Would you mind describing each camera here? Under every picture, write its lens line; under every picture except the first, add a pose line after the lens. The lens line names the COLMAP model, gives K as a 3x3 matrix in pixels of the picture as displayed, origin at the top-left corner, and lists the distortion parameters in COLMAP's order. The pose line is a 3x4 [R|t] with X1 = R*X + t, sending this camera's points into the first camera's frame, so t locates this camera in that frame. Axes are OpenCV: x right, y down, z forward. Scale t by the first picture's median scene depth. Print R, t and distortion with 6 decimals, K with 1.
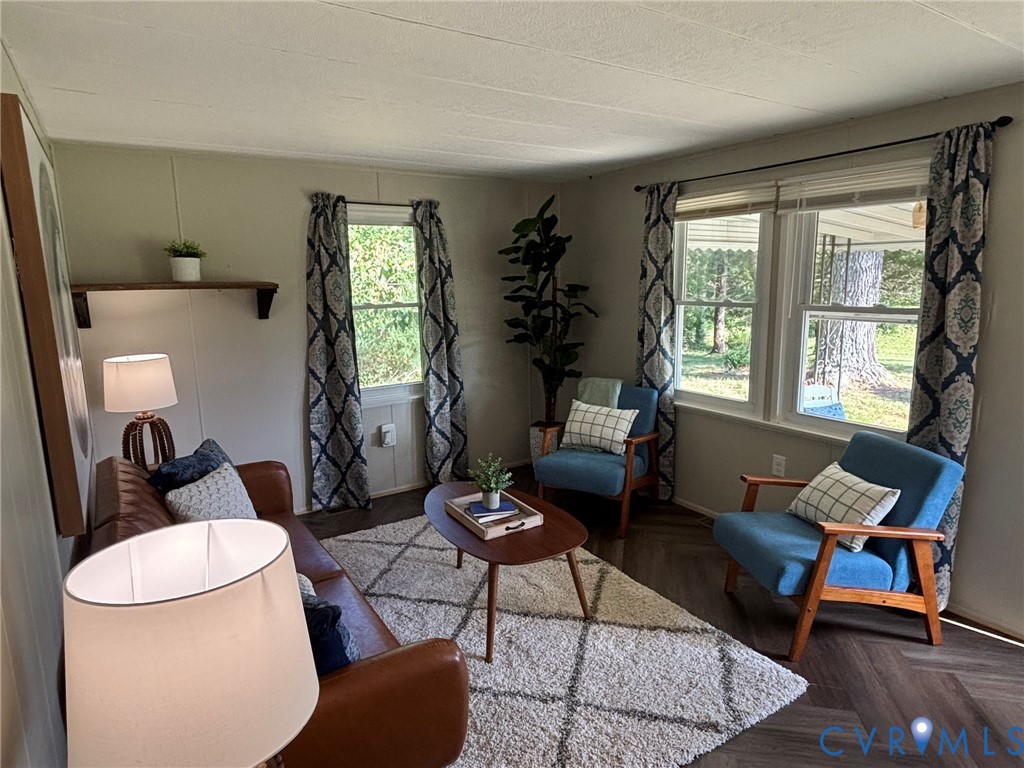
lens RADIAL K [[611.4, 0, 511.6], [0, 611.4, 378.3], [0, 0, 1]] dist [0.006684, -0.003282]
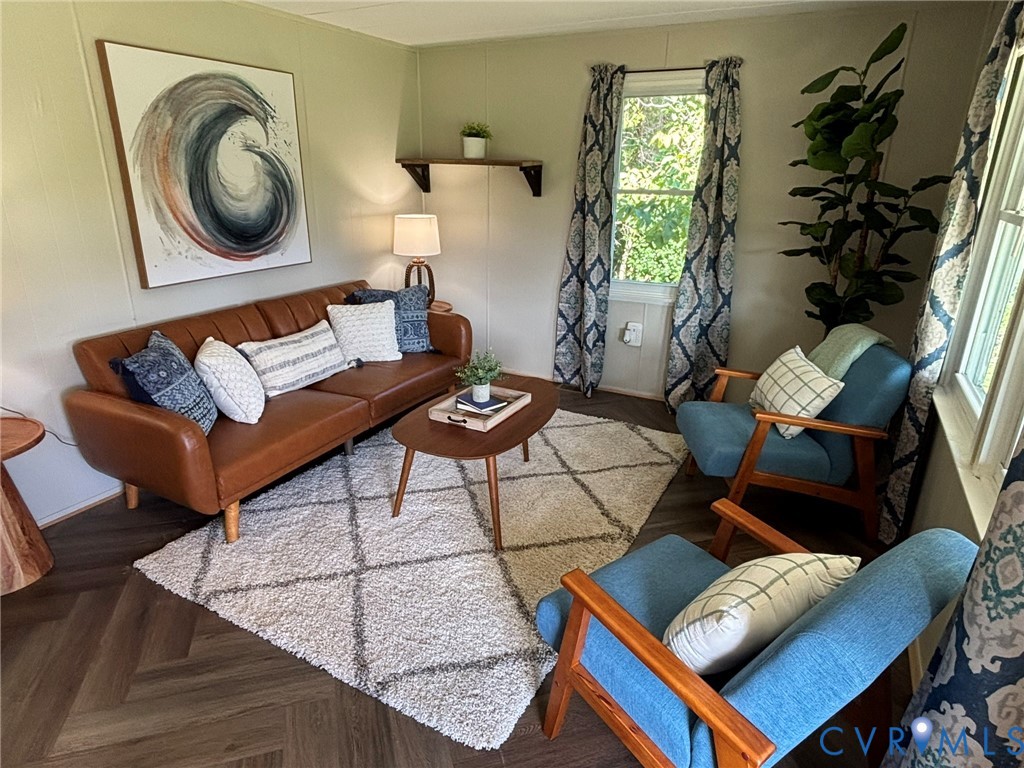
lens RADIAL K [[611.4, 0, 513.4], [0, 611.4, 388.9], [0, 0, 1]] dist [0.006684, -0.003282]
pose [[0.487844, 0.317387, -0.813187, 0.545287], [-0.167193, 0.948286, 0.269815, -0.054986], [0.856770, 0.004331, 0.515681, 0.376847]]
